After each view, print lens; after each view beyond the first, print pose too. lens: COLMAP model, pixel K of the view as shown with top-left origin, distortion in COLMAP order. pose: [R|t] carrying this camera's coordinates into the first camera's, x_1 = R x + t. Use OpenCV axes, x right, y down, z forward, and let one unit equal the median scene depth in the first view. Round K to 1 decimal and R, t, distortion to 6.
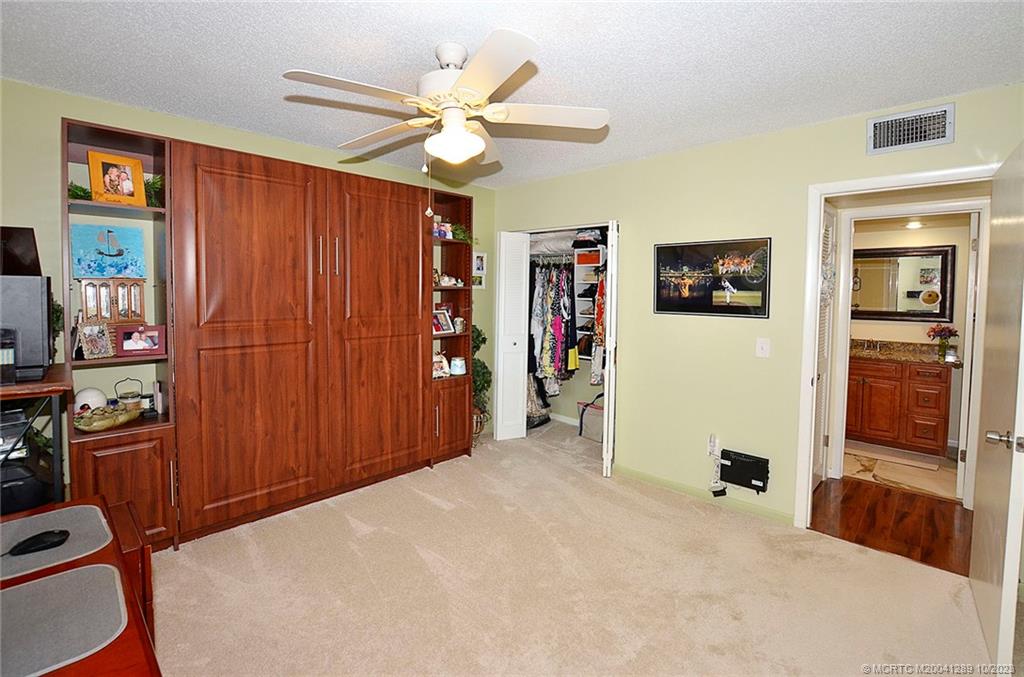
lens RADIAL K [[467.8, 0, 513.0], [0, 467.8, 343.4], [0, 0, 1]] dist [-0.028477, 0.003807]
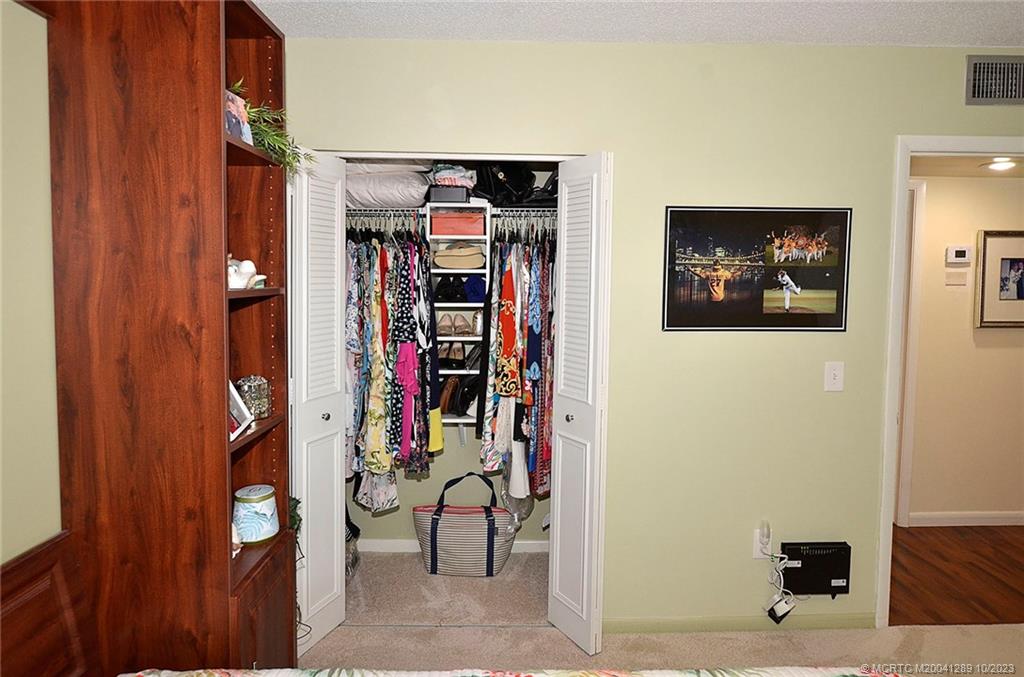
lens RADIAL K [[639.0, 0, 514.6], [0, 639.0, 338.3], [0, 0, 1]] dist [-0.006958, 0.001834]
pose [[0.700935, -0.076392, 0.709122, -0.382778], [0.081154, 0.996333, 0.027115, -0.097787], [-0.708593, 0.038542, 0.704564, 0.640416]]
